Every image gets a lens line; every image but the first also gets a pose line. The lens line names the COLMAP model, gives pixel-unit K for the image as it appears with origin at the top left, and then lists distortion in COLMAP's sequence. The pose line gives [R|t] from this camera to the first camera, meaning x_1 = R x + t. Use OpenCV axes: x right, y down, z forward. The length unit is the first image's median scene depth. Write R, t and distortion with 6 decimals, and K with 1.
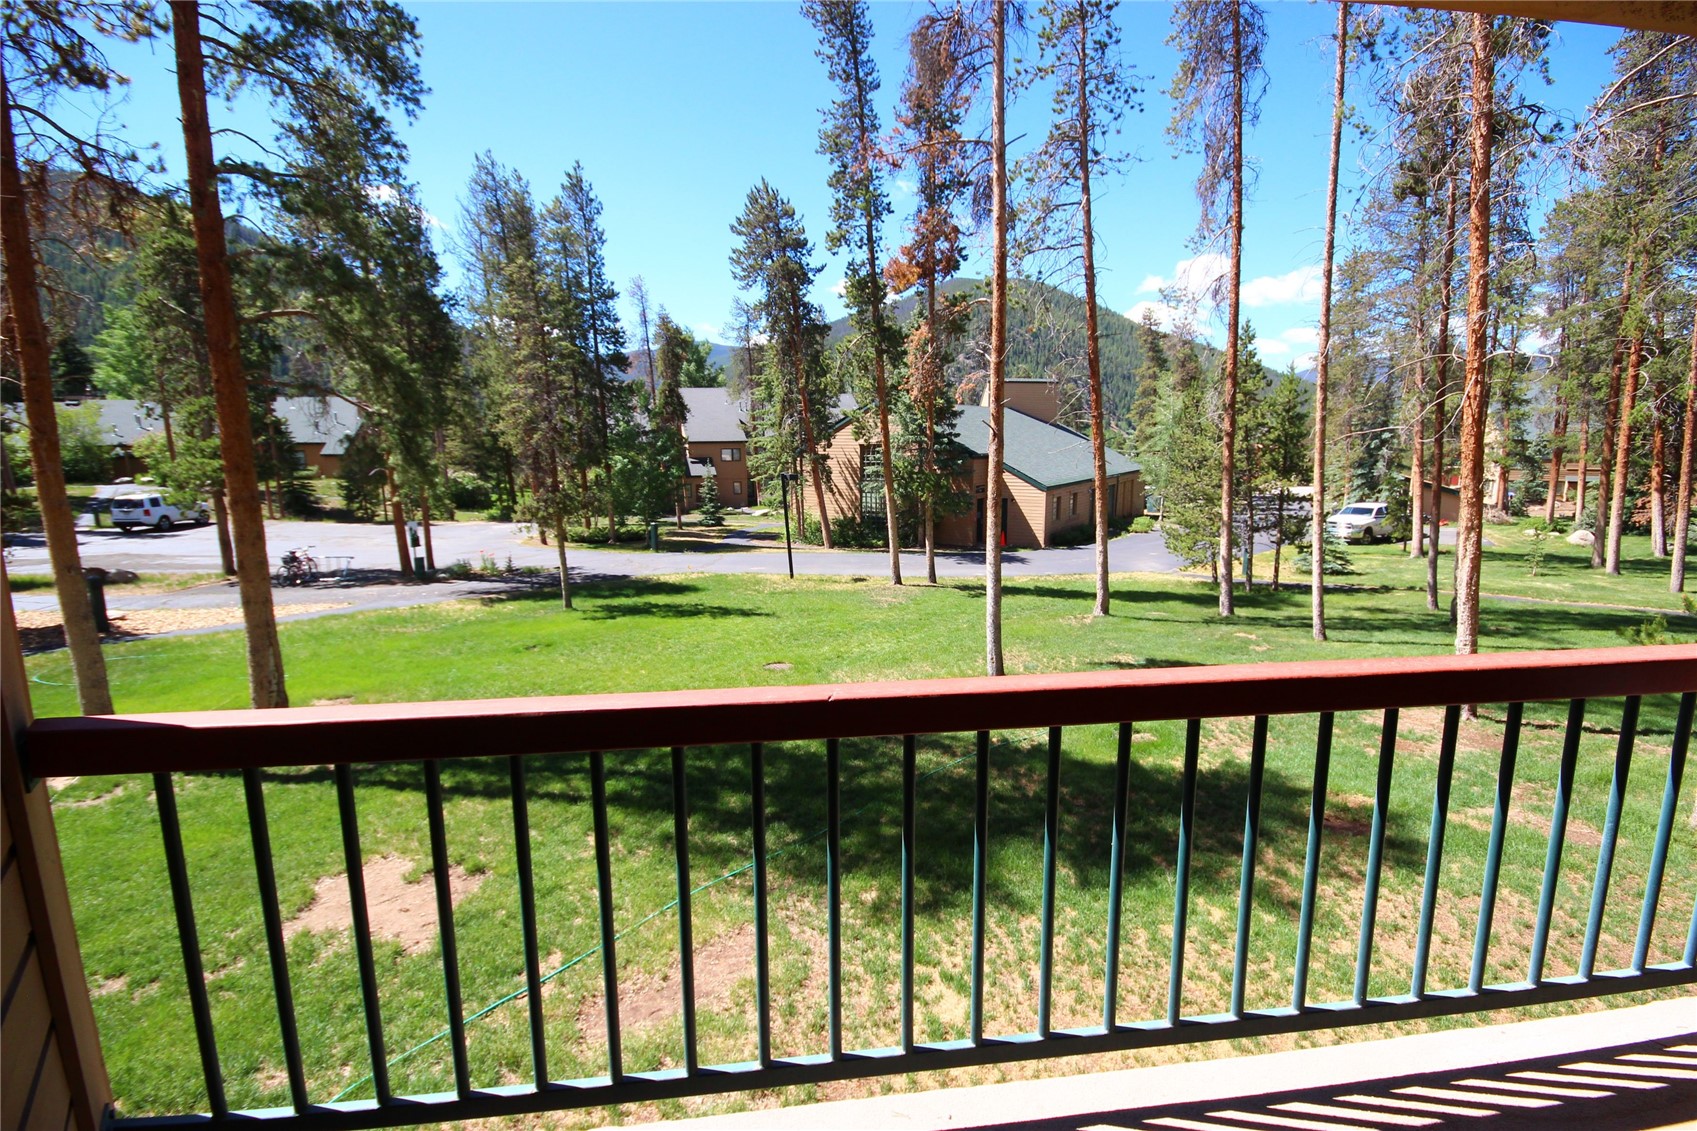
lens RADIAL K [[774.2, 0, 863.8], [0, 774.2, 568.6], [0, 0, 1]] dist [-0.003290, -0.009988]
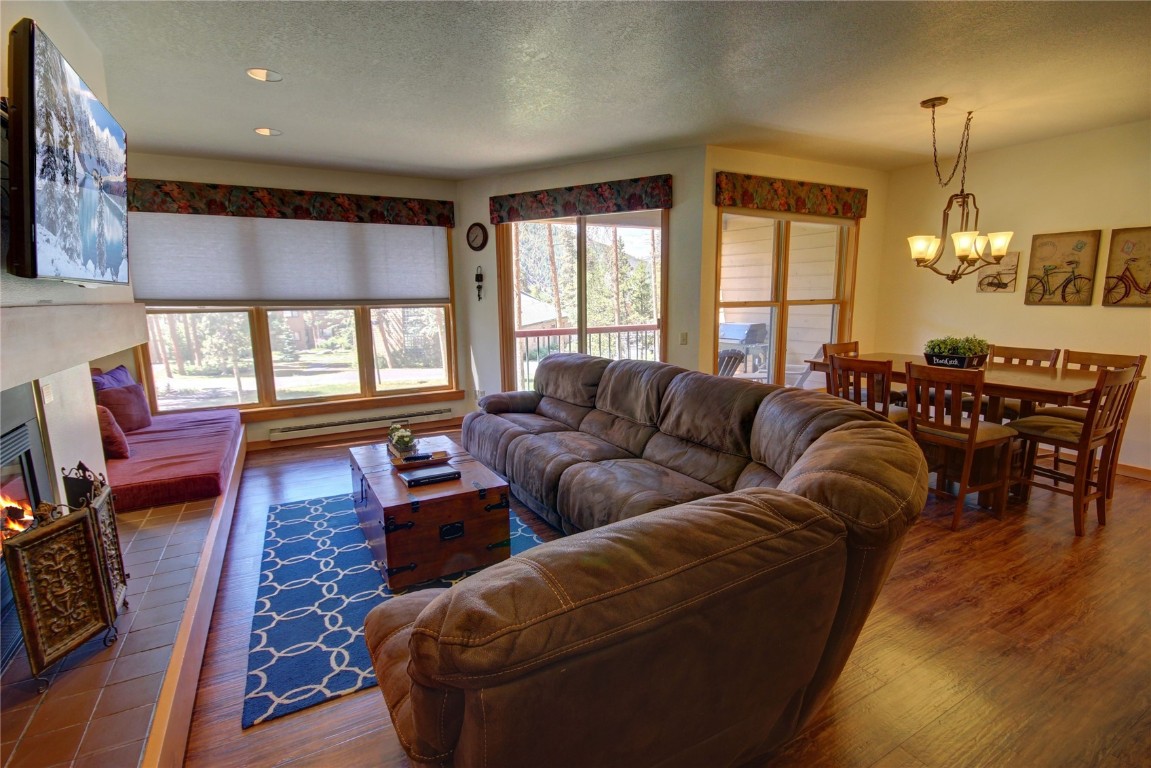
lens RADIAL K [[530.2, 0, 580.7], [0, 530.2, 382.2], [0, 0, 1]] dist [0.018133, -0.018875]
pose [[0.929059, -0.068287, 0.363575, -0.124247], [0.073188, 0.997318, 0.000297, 0.045971], [-0.362620, 0.026334, 0.931565, -0.234628]]
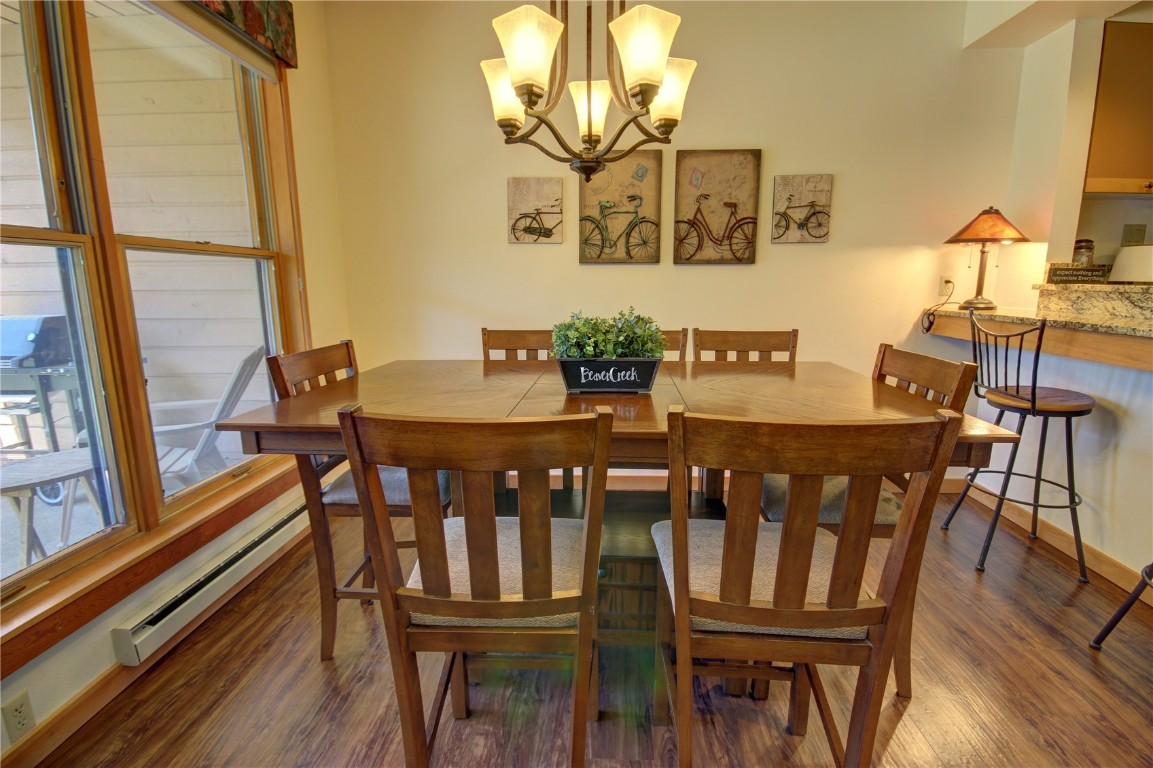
lens RADIAL K [[531.1, 0, 581.7], [0, 531.1, 382.2], [0, 0, 1]] dist [0.018133, -0.018875]
pose [[0.168398, -0.172175, 0.970566, 0.653006], [0.172175, 0.974628, 0.143023, -0.009763], [-0.970566, 0.143023, 0.193769, 0.559113]]
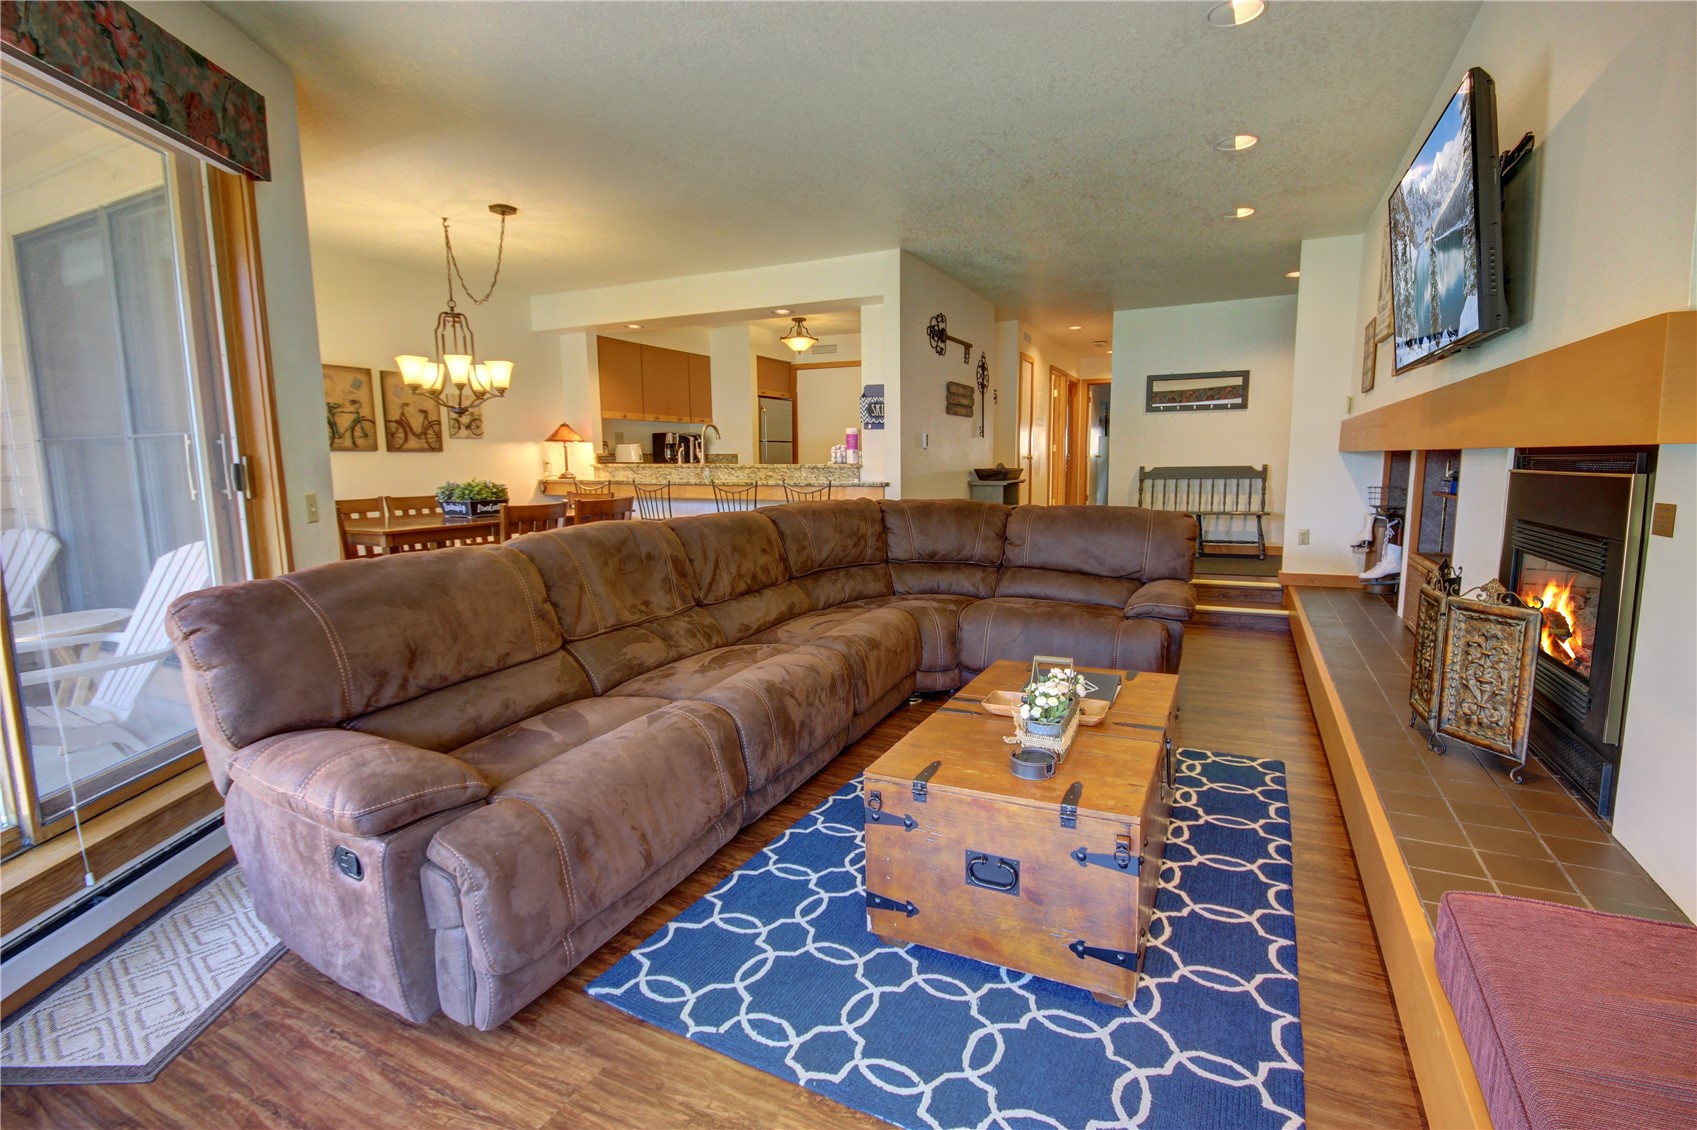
lens RADIAL K [[781.7, 0, 856.1], [0, 781.7, 562.3], [0, 0, 1]] dist [0.018133, -0.018875]
pose [[-0.832862, -0.058840, 0.550344, -0.373605], [0.110941, 0.956406, 0.270147, -0.184466], [-0.542248, 0.286051, -0.790027, 1.529139]]
